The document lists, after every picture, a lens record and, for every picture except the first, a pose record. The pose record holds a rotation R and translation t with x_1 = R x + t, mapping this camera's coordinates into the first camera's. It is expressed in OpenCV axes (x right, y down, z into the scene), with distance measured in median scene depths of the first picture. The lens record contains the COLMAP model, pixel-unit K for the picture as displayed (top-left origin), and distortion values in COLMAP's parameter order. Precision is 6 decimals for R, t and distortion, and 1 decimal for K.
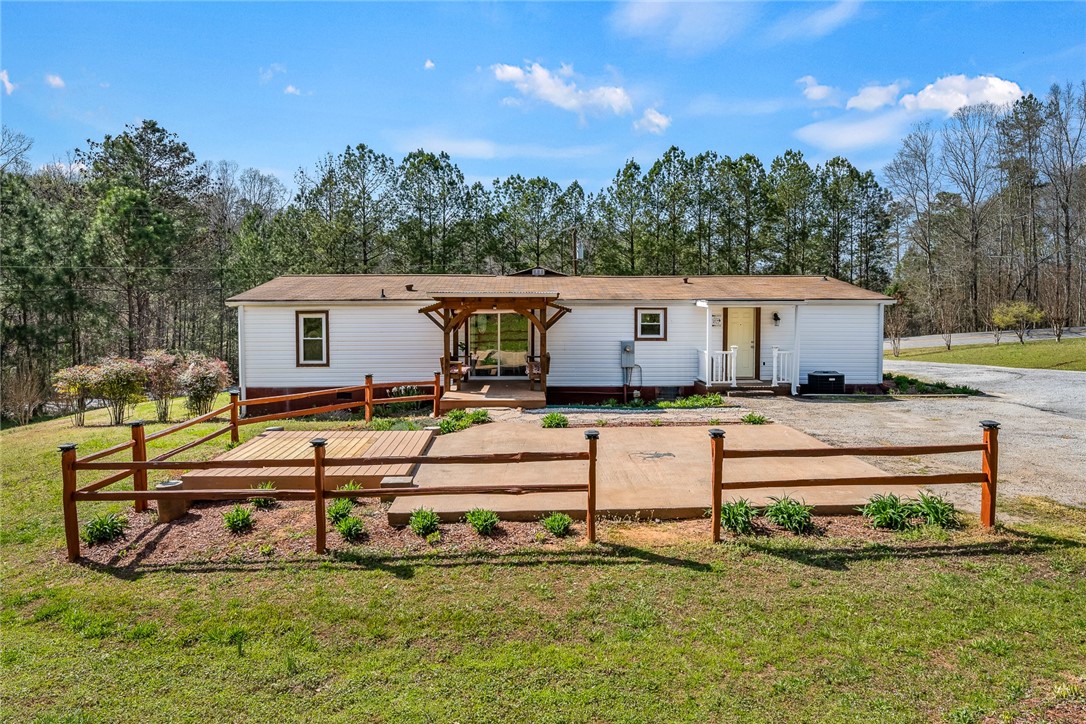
lens RADIAL K [[670.6, 0, 543.1], [0, 670.6, 329.2], [0, 0, 1]] dist [-0.005134, -0.000489]
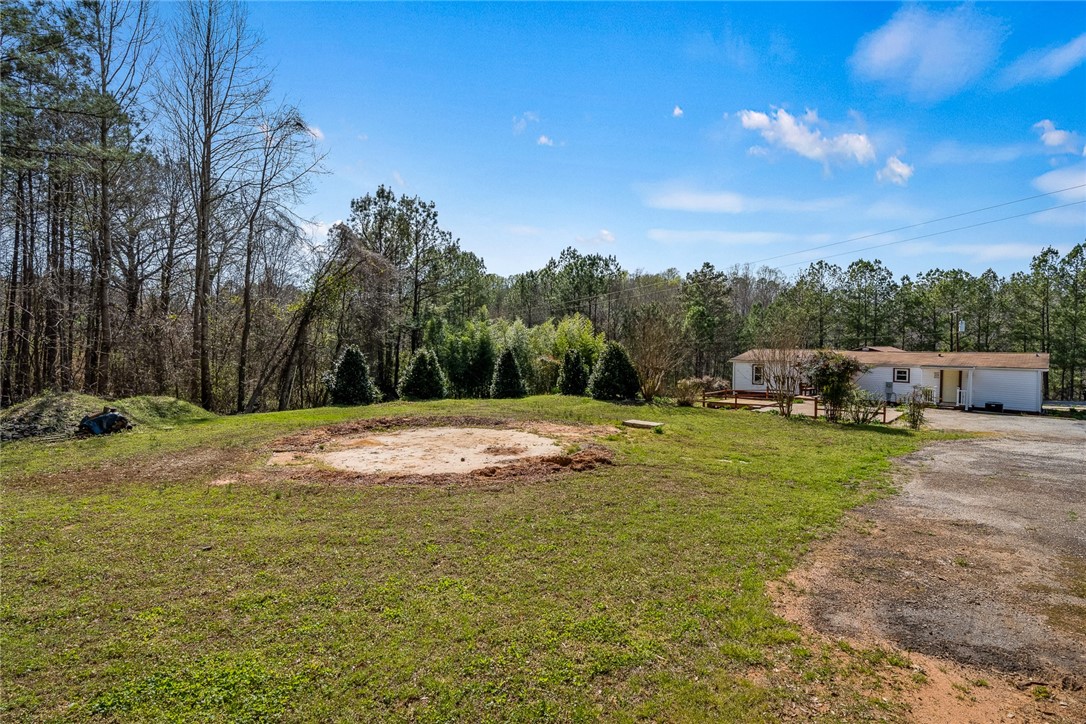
lens RADIAL K [[504.6, 0, 563.1], [0, 504.6, 338.2], [0, 0, 1]] dist [-0.003560, 0.000522]
pose [[0.696606, -0.002016, -0.717451, 0.591107], [-0.040149, 0.998319, -0.041788, -0.015941], [0.716330, 0.057915, 0.695354, -1.036378]]
